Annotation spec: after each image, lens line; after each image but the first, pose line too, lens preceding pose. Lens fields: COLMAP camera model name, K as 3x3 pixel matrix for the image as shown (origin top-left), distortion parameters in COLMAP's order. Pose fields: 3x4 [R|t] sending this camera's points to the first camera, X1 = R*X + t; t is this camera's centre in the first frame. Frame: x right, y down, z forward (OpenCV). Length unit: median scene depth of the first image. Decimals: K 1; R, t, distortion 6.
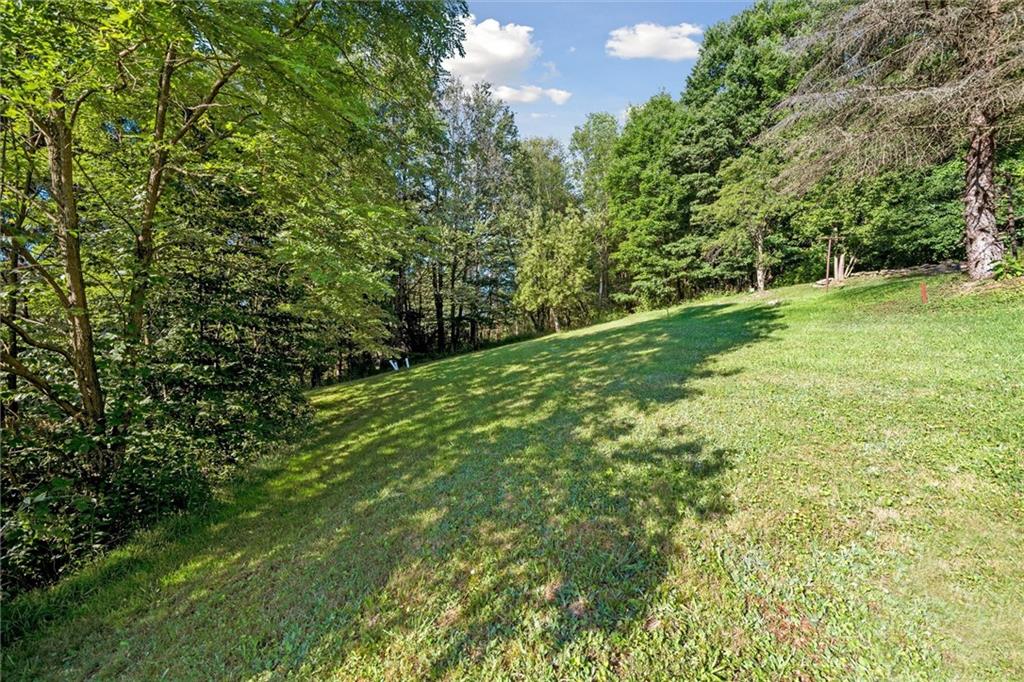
lens RADIAL K [[360.7, 0, 512.0], [0, 360.7, 341.0], [0, 0, 1]] dist [0.029119, -0.013535]
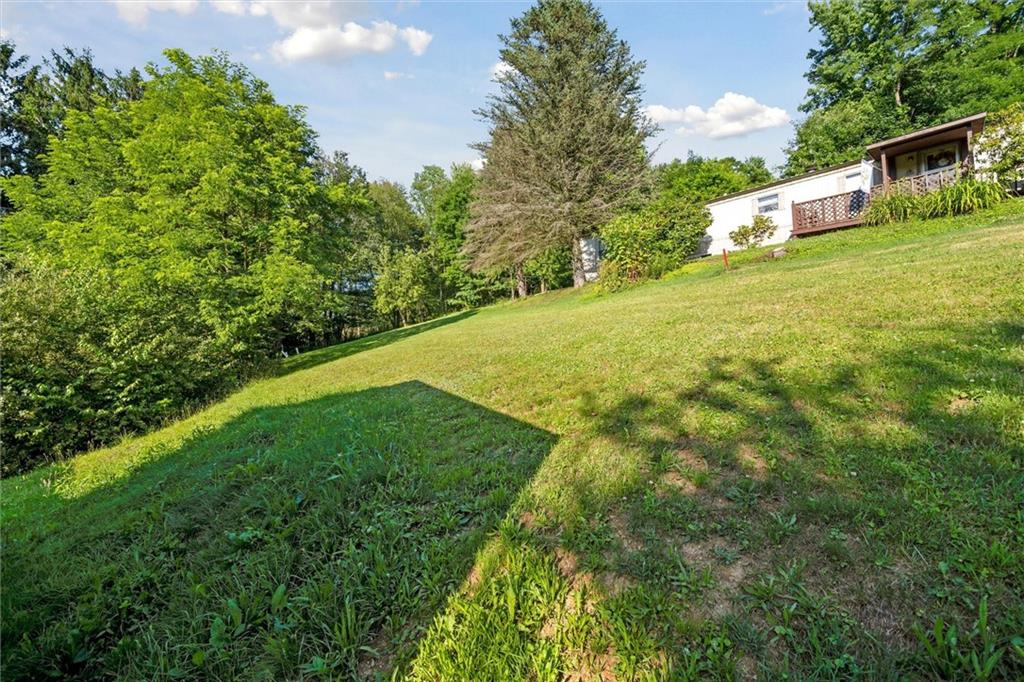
lens RADIAL K [[360.7, 0, 512.0], [0, 360.7, 341.0], [0, 0, 1]] dist [0.029119, -0.013535]
pose [[0.934185, -0.050758, 0.353160, 0.002558], [0.049093, 0.998701, 0.013679, 0.037472], [-0.353396, 0.004559, 0.935463, -0.575031]]
